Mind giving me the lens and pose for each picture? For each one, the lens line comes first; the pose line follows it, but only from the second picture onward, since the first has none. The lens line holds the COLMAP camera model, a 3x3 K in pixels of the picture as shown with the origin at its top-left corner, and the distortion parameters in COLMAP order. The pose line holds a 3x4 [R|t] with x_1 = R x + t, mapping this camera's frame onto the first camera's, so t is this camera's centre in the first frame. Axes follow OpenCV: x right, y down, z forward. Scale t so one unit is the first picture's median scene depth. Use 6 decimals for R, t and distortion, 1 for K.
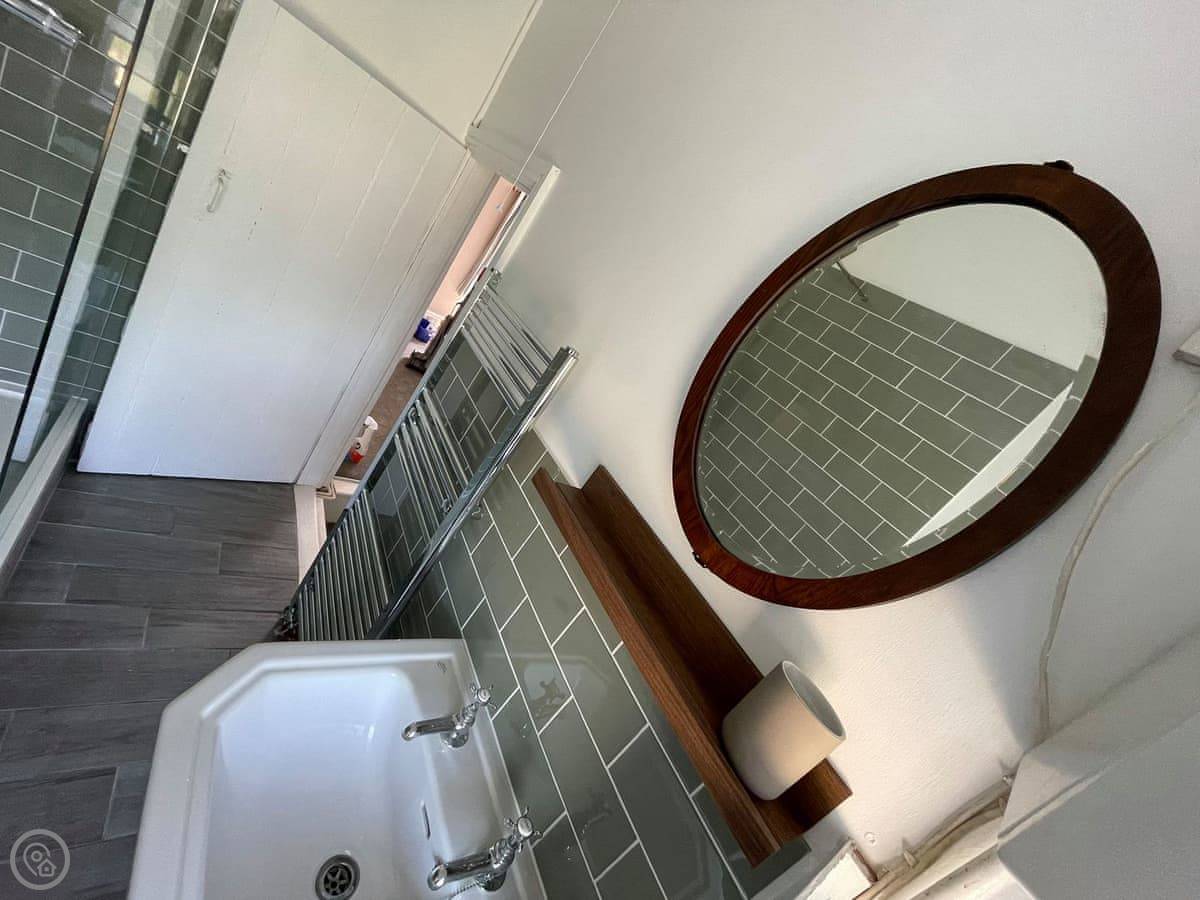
lens RADIAL K [[486.5, 0, 599.4], [0, 486.5, 444.3], [0, 0, 1]] dist [-0.003840, -0.000205]
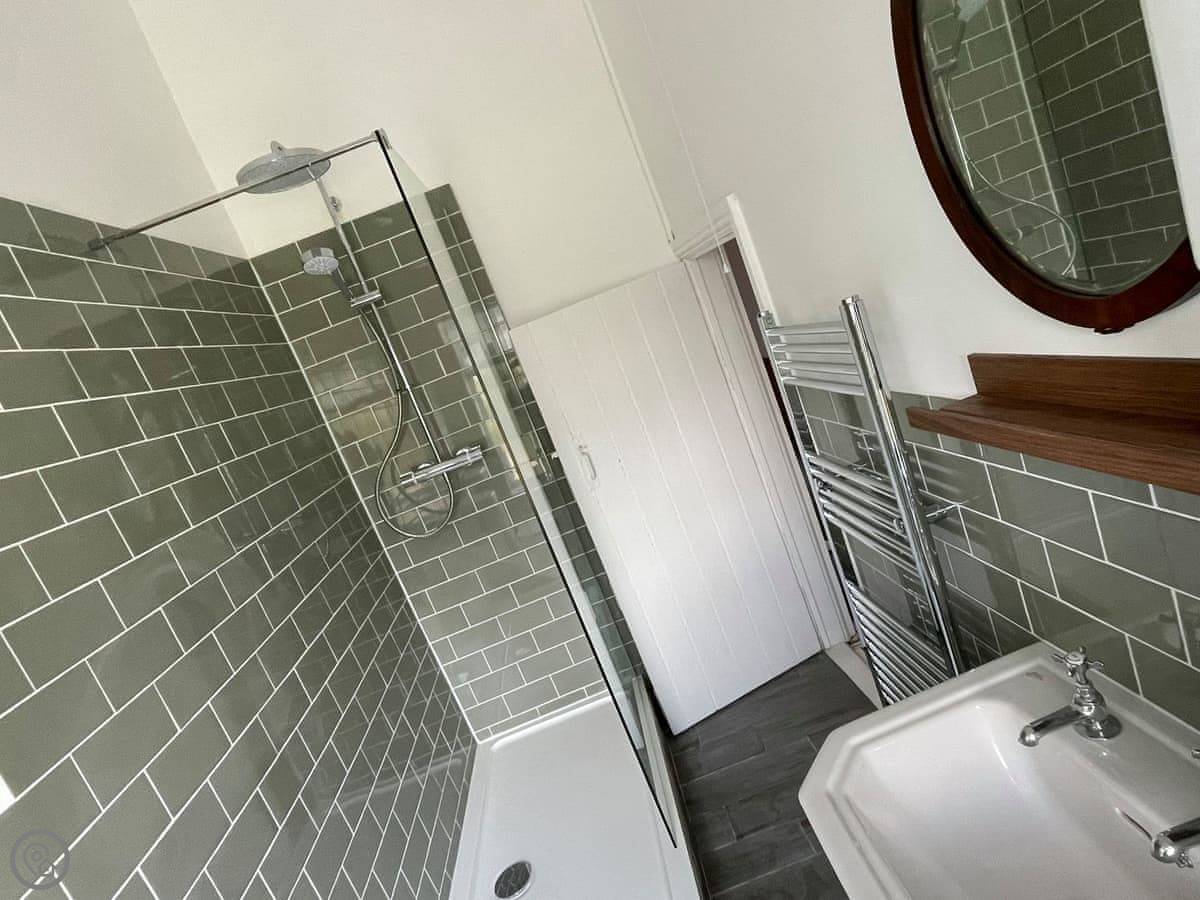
lens RADIAL K [[628.8, 0, 599.4], [0, 628.8, 445.9], [0, 0, 1]] dist [-0.003163, -0.001128]
pose [[0.466878, -0.702196, -0.537537, 0.144306], [0.568242, 0.703969, -0.426062, 0.204677], [0.677588, -0.106532, 0.727685, -0.170464]]
